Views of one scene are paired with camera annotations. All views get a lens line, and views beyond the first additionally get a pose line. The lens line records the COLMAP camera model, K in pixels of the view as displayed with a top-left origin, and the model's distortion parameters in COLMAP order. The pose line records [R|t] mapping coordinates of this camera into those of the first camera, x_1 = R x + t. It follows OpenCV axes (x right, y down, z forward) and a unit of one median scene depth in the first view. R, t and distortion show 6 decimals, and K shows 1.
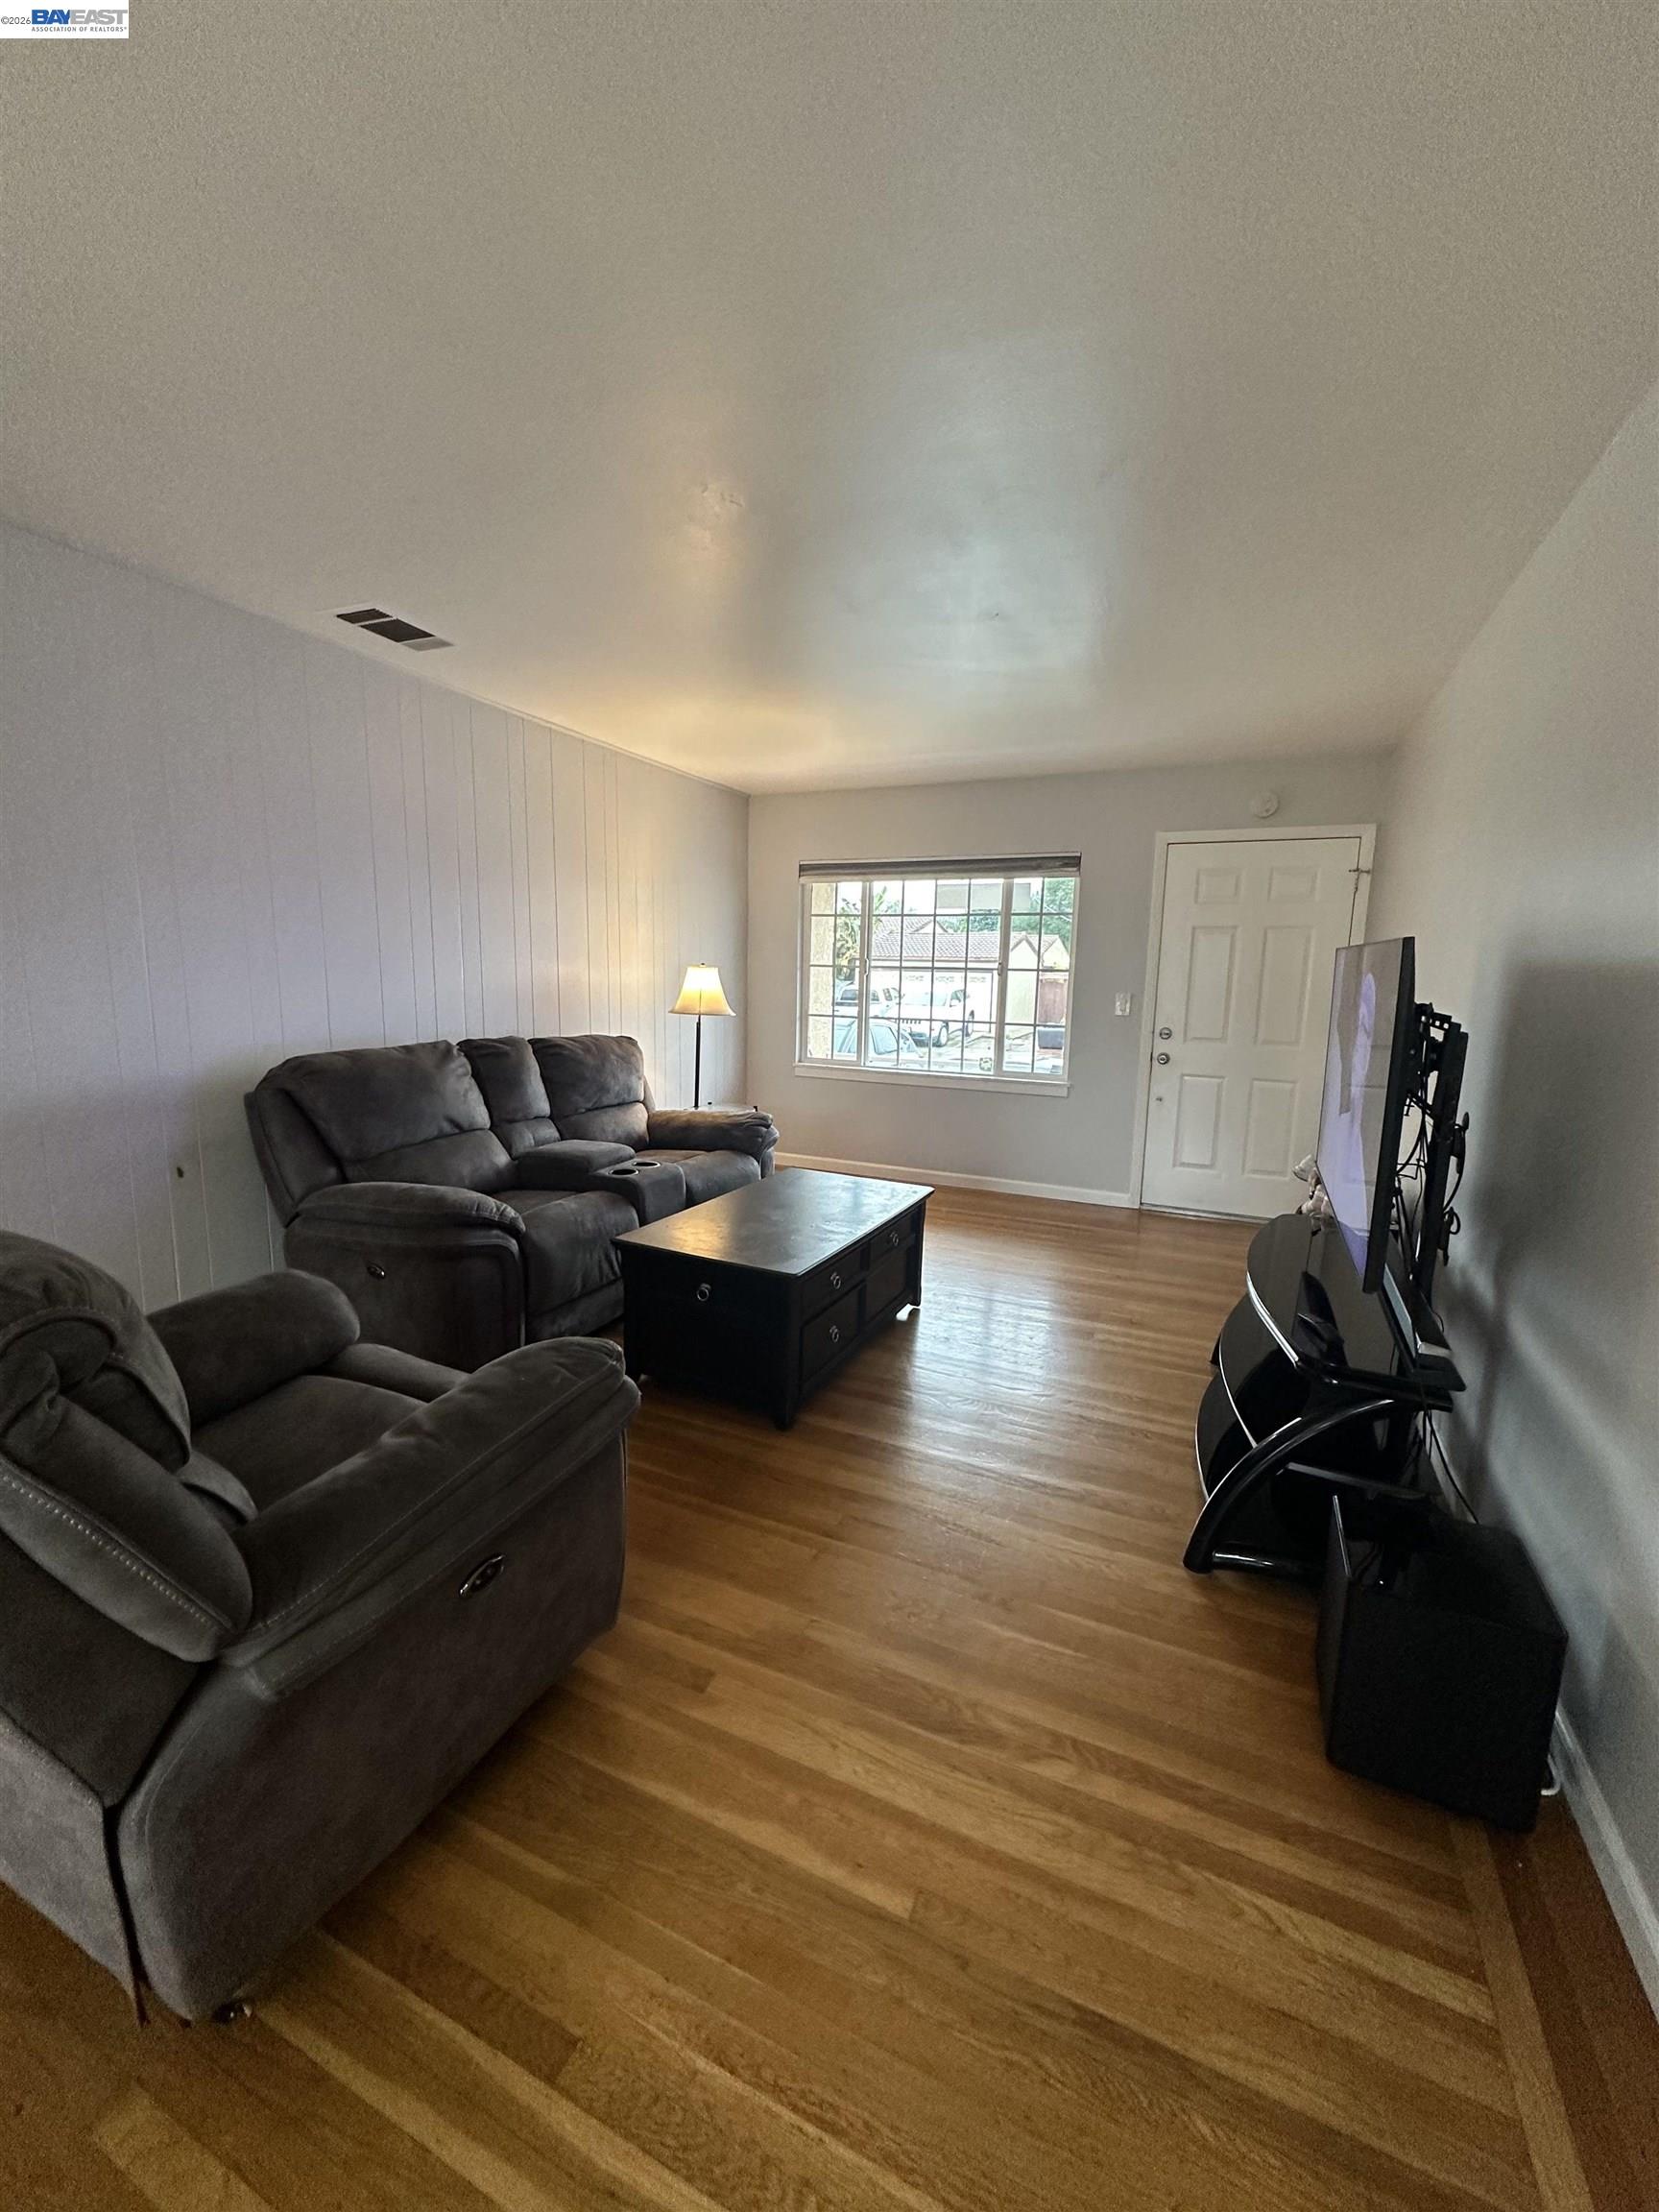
lens RADIAL K [[885.0, 0, 825.1], [0, 885.0, 1106.5], [0, 0, 1]] dist [-0.001768, 0.001113]
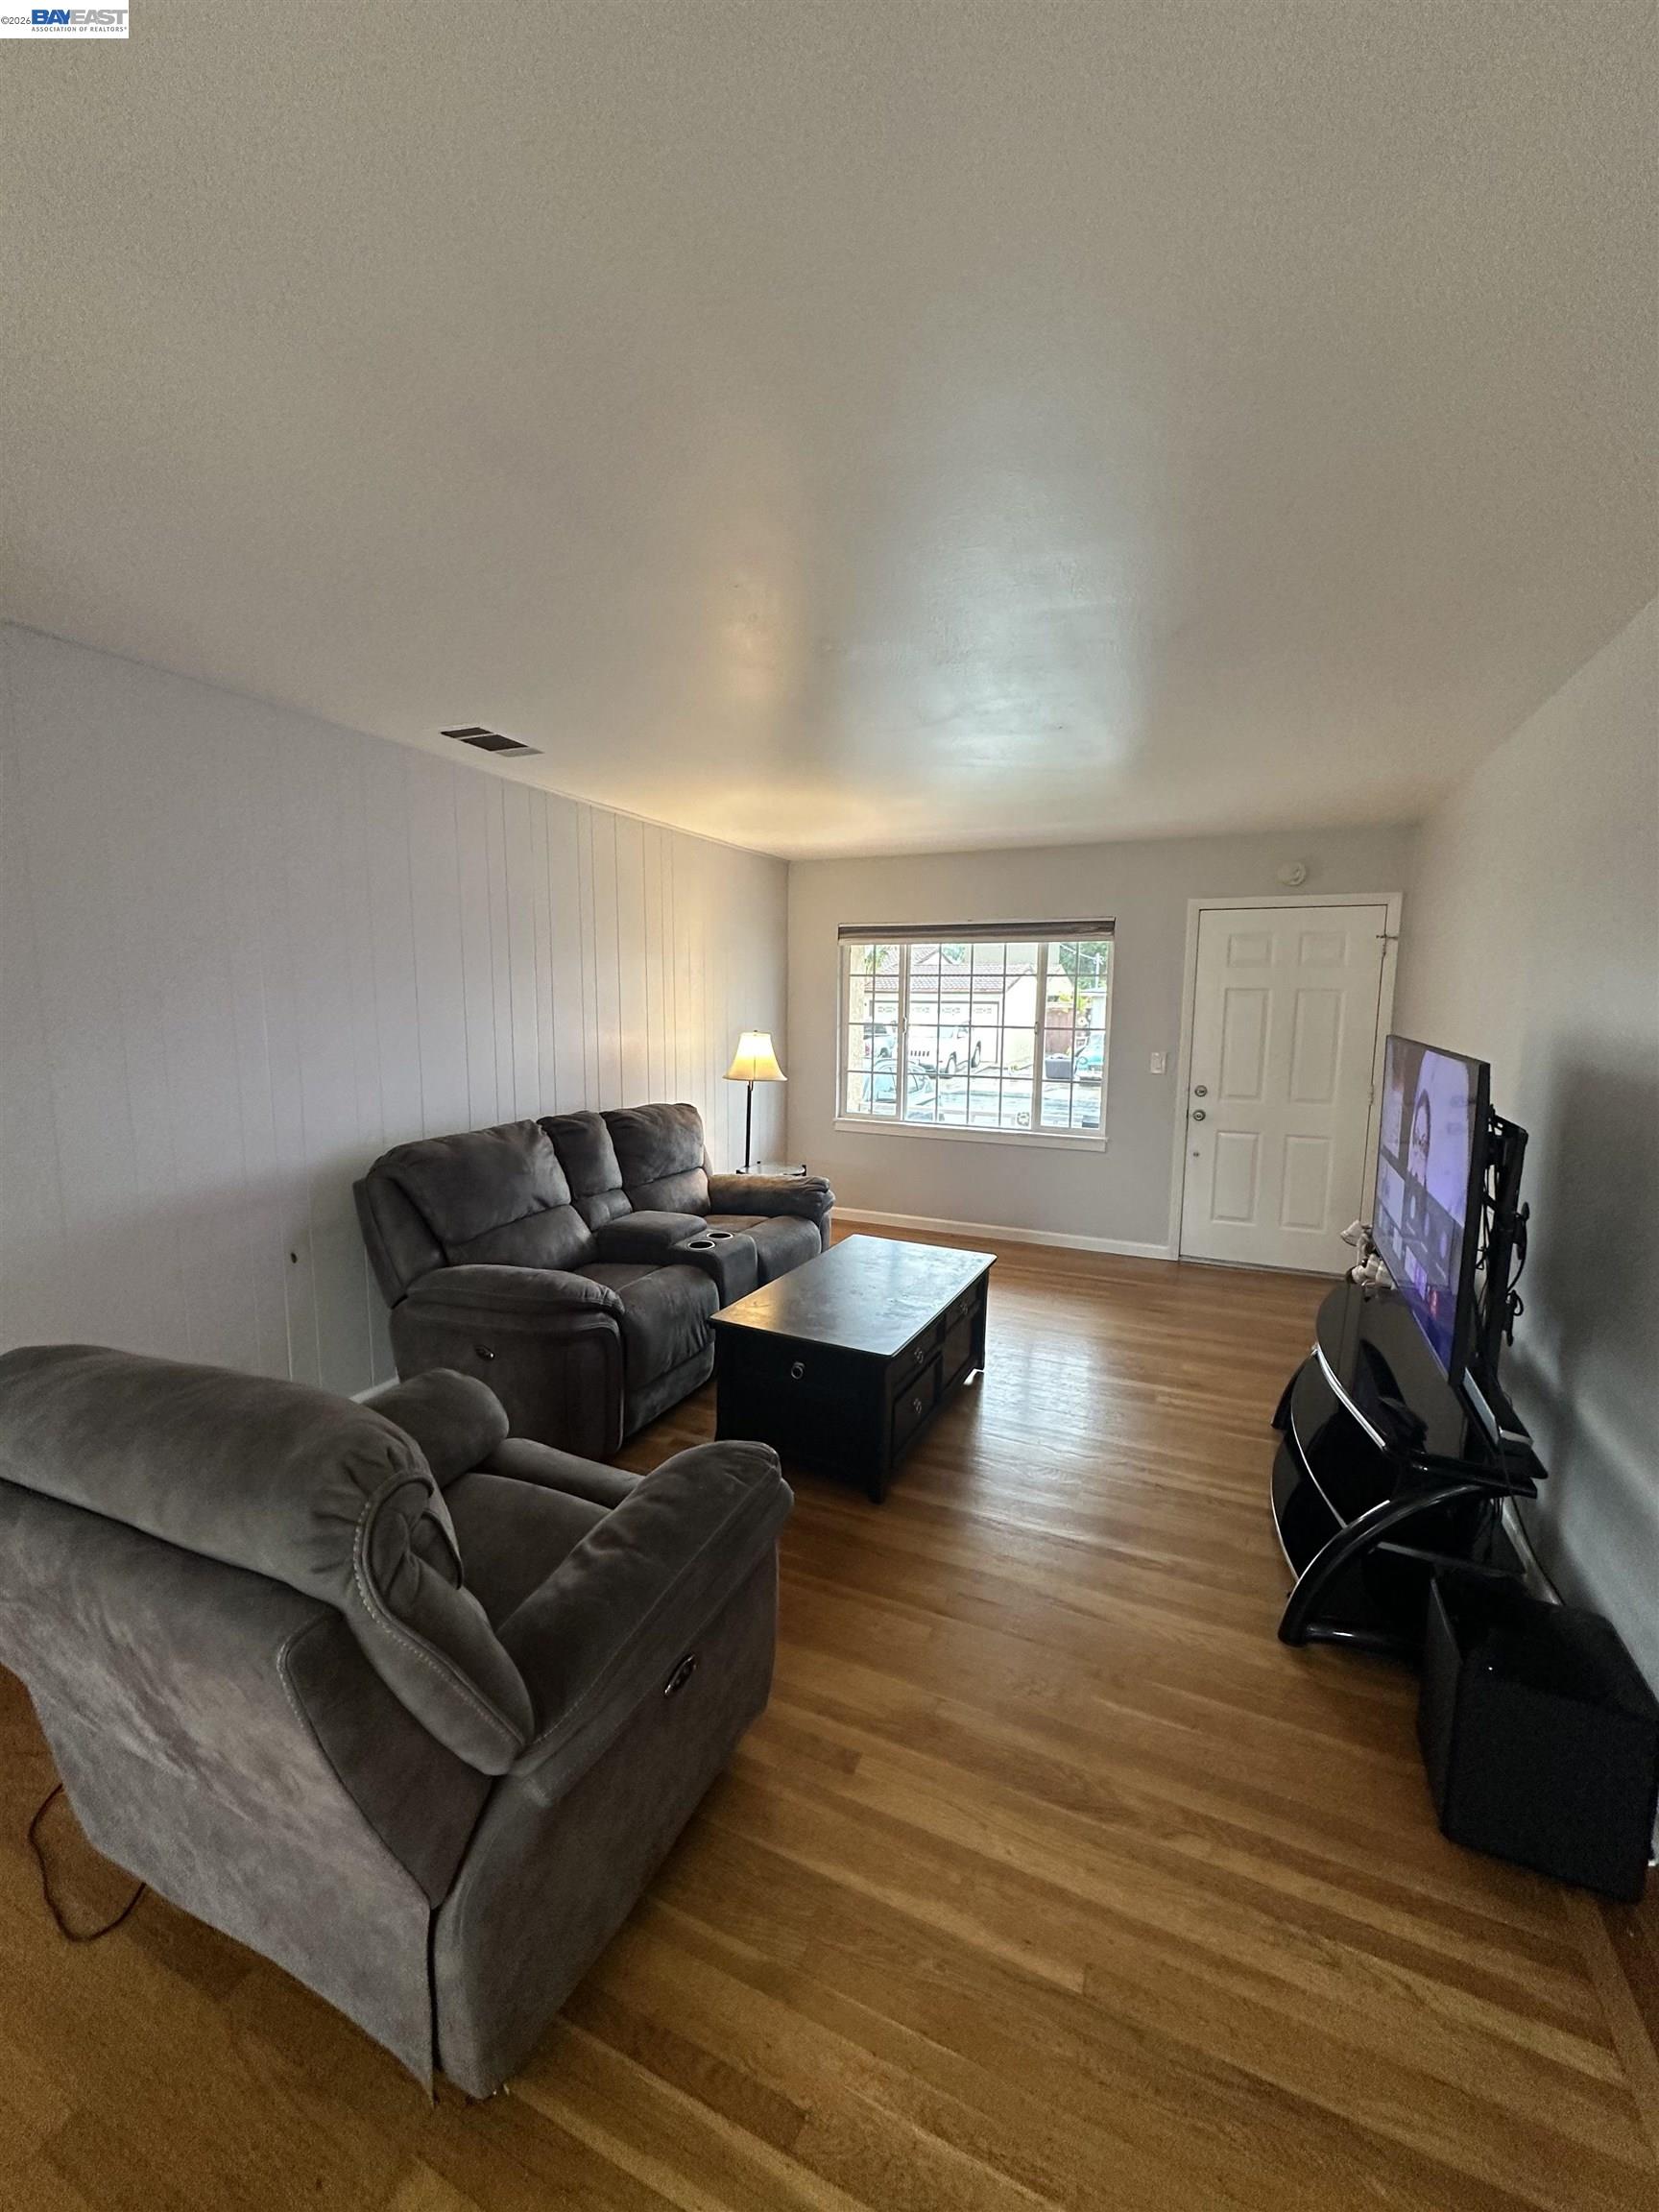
lens RADIAL K [[885.0, 0, 826.8], [0, 885.0, 1106.3], [0, 0, 1]] dist [-0.001768, 0.001113]
pose [[0.999938, -0.011149, 0.000362, -0.111155], [0.011154, 0.999457, -0.030991, -0.079427], [-0.000016, 0.030993, 0.999520, -0.068697]]
